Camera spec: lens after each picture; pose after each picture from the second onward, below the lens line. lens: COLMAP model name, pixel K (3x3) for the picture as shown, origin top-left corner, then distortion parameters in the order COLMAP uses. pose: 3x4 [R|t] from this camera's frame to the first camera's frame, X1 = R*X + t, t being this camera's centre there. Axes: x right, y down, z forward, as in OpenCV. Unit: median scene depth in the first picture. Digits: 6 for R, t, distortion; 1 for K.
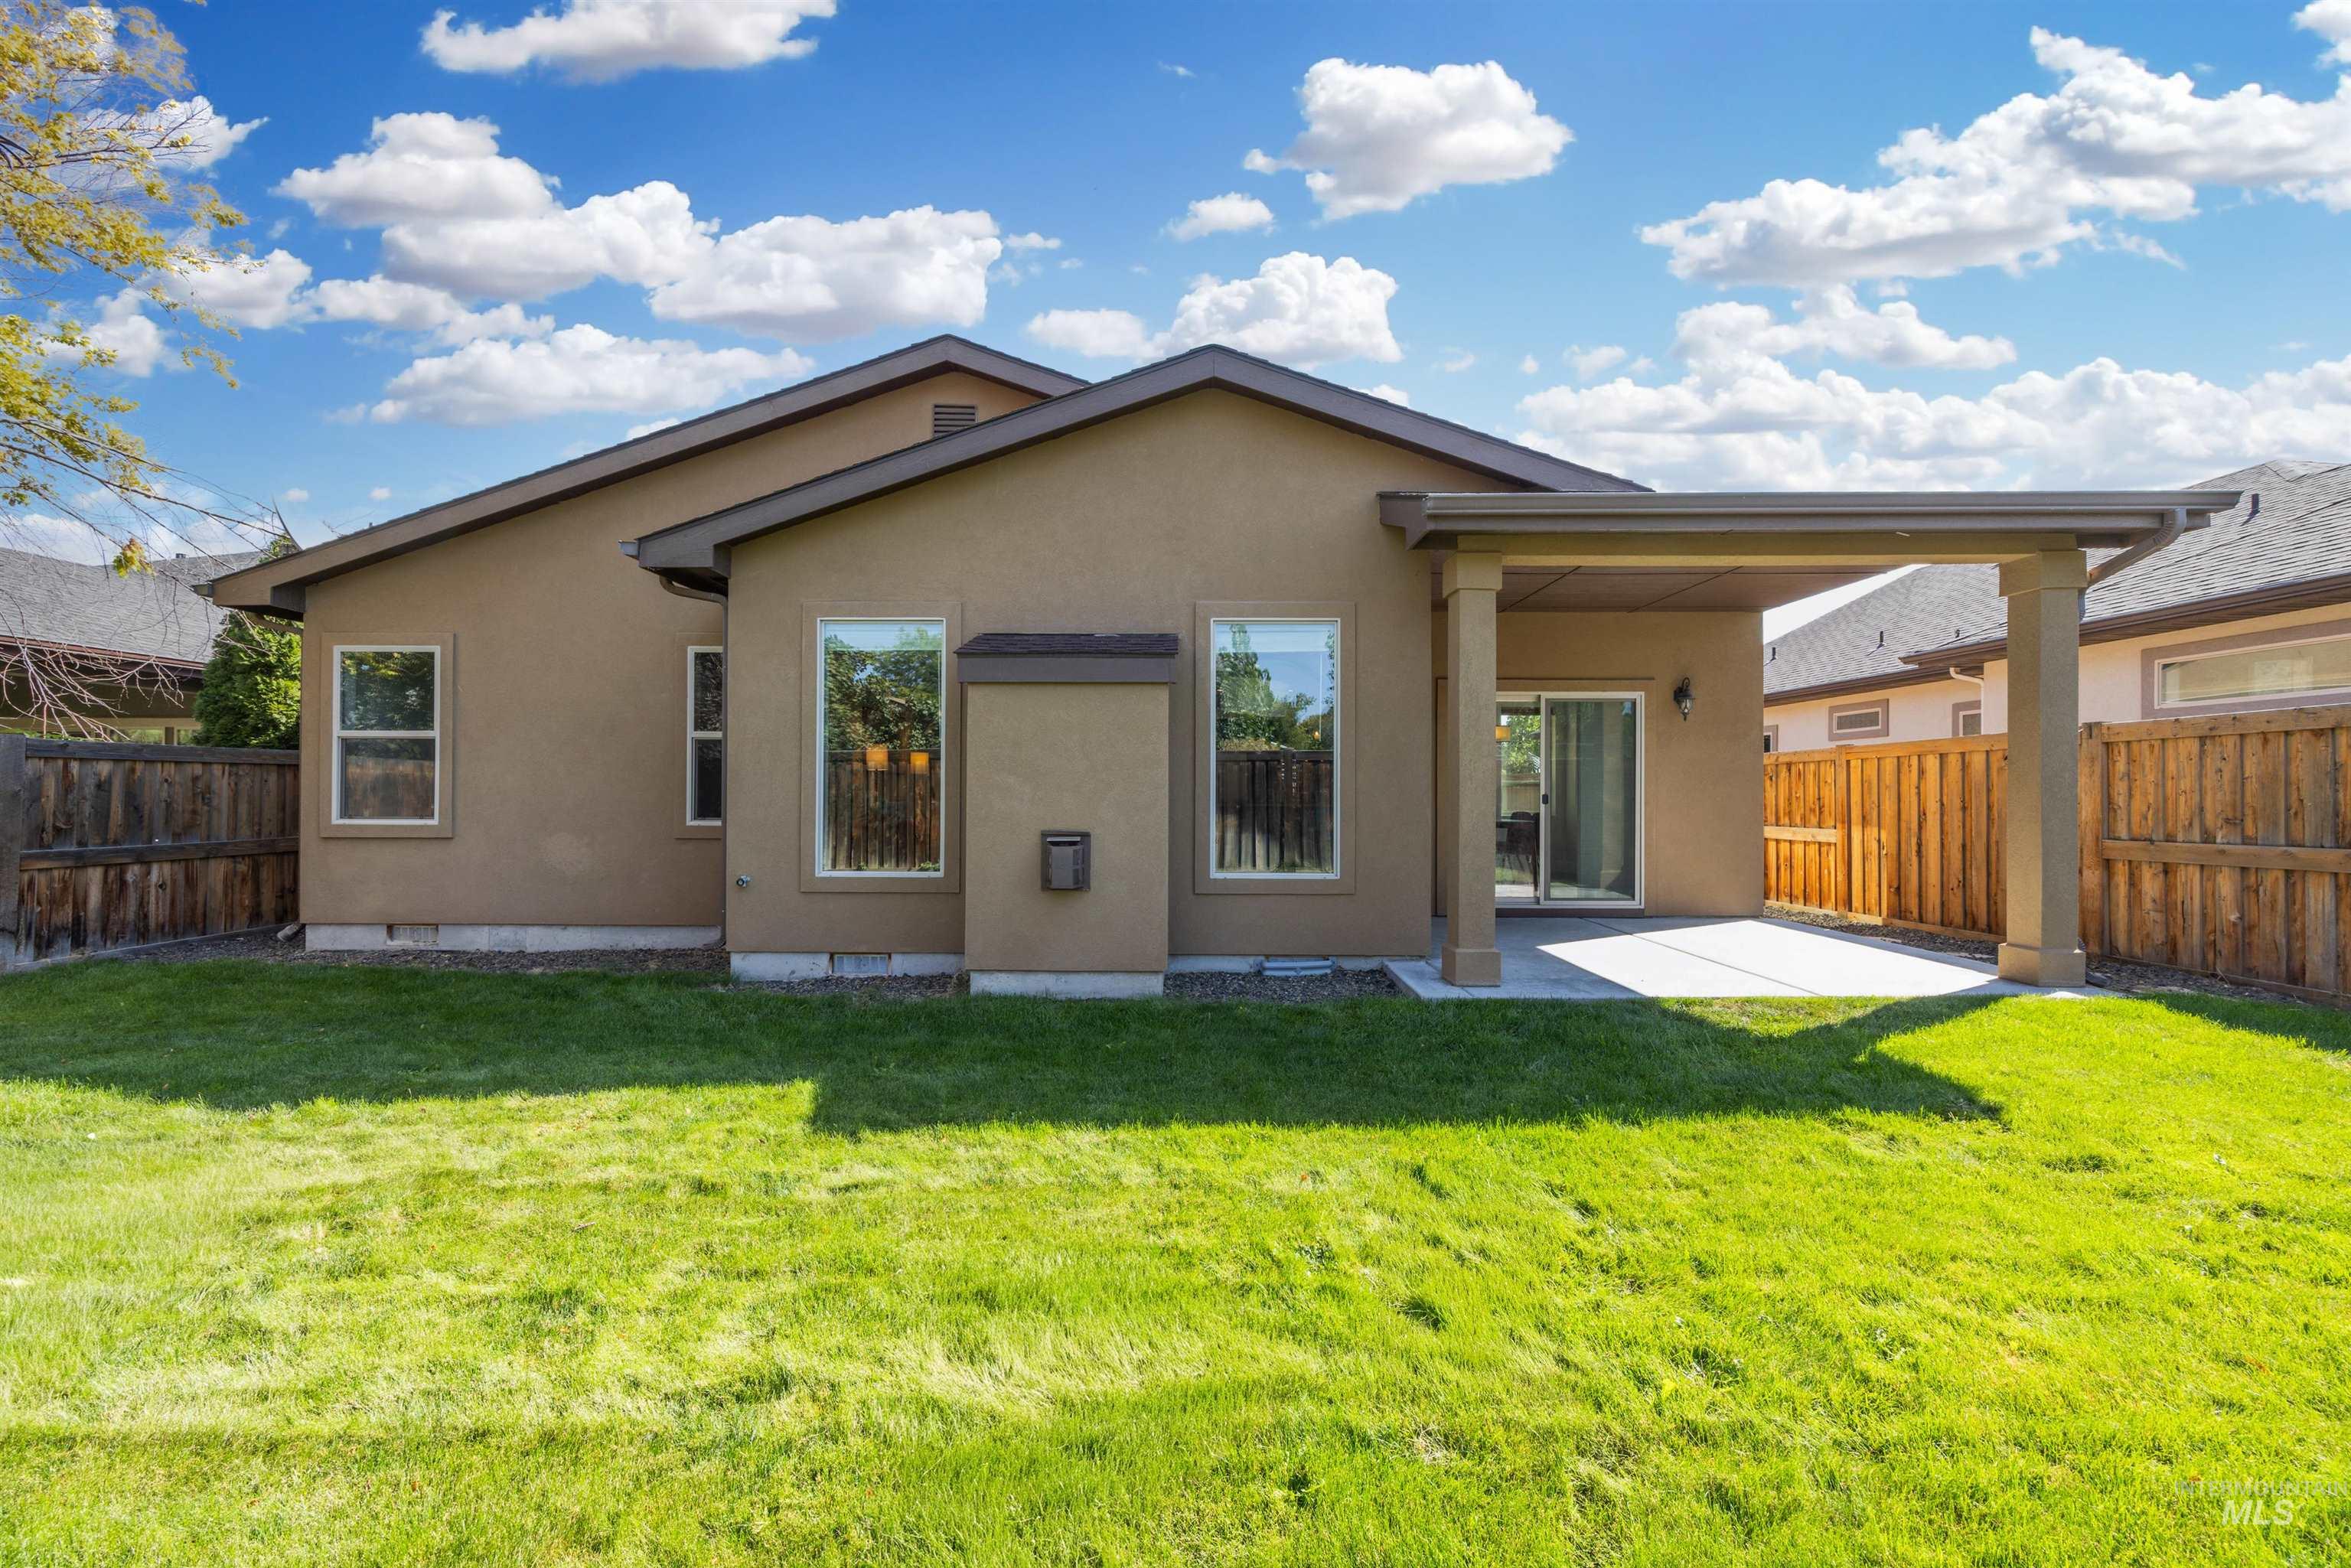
lens RADIAL K [[928.0, 0, 1174.8], [0, 928.0, 787.6], [0, 0, 1]] dist [0.006650, 0.000127]
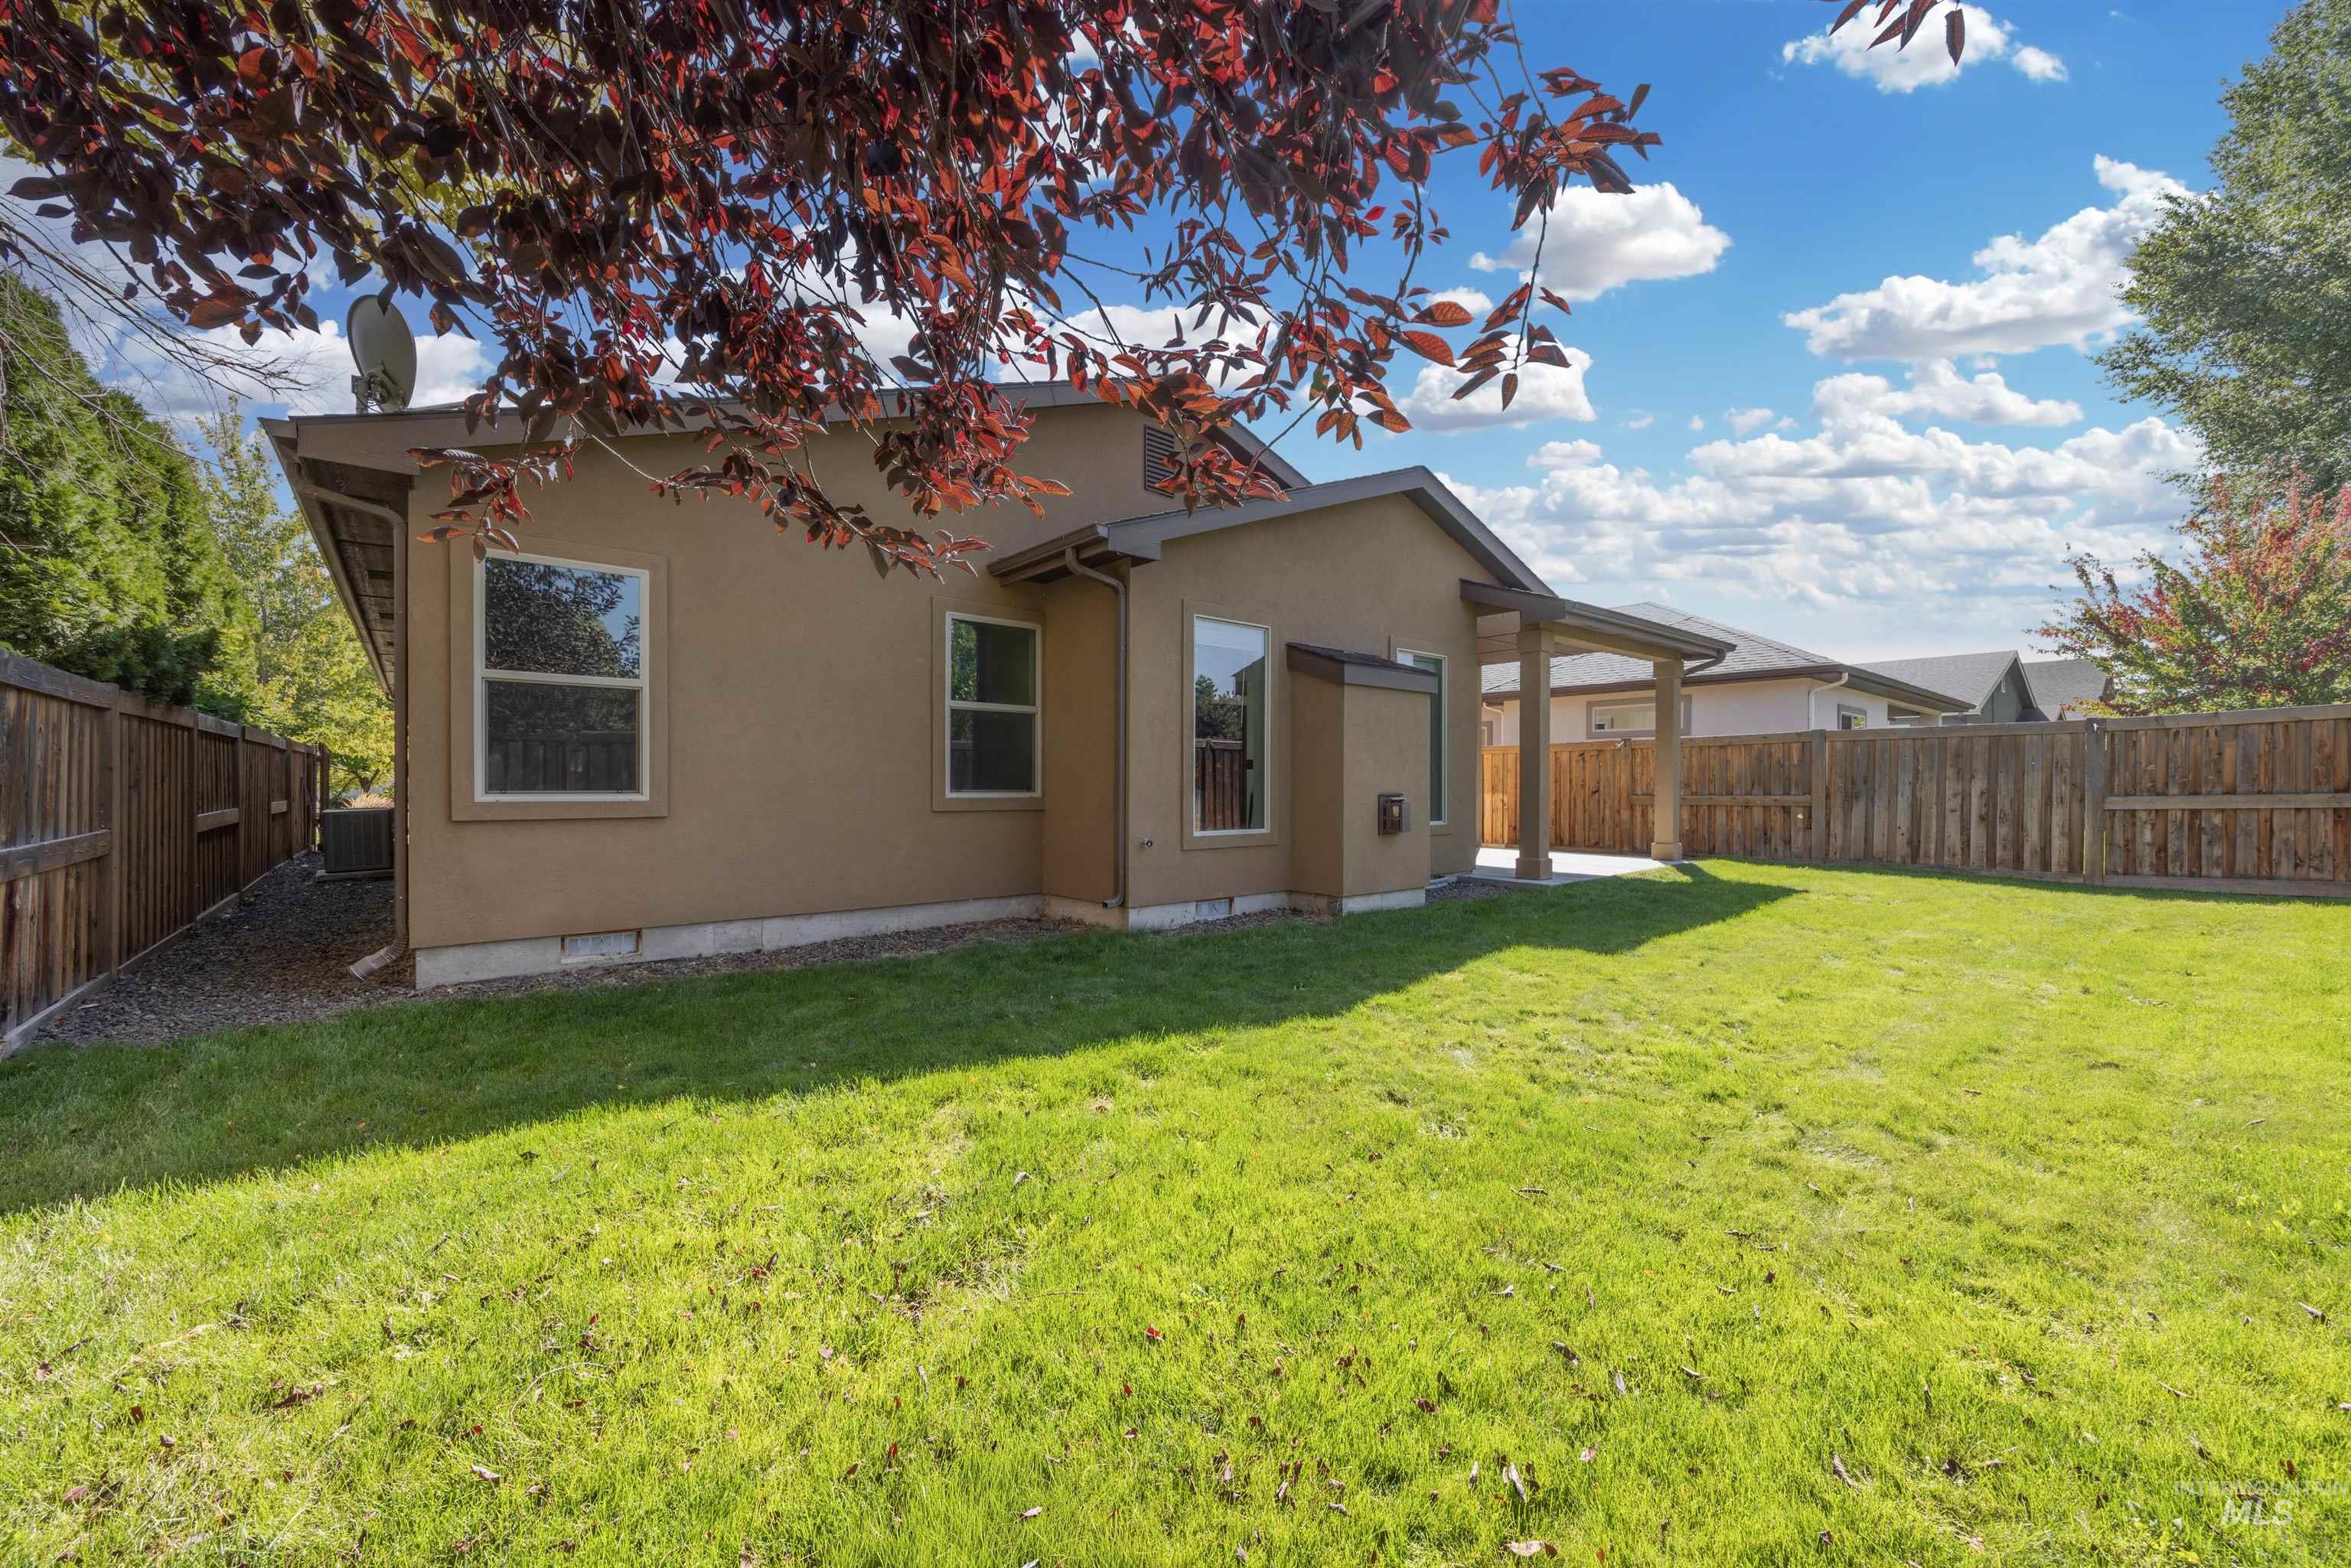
lens RADIAL K [[889.3, 0, 1172.7], [0, 889.3, 785.2], [0, 0, 1]] dist [0.001842, 0.000001]
pose [[0.759591, -0.002590, 0.650395, -0.940542], [0.001552, 0.999996, 0.002169, 0.026465], [-0.650399, -0.000638, 0.759593, 0.150700]]
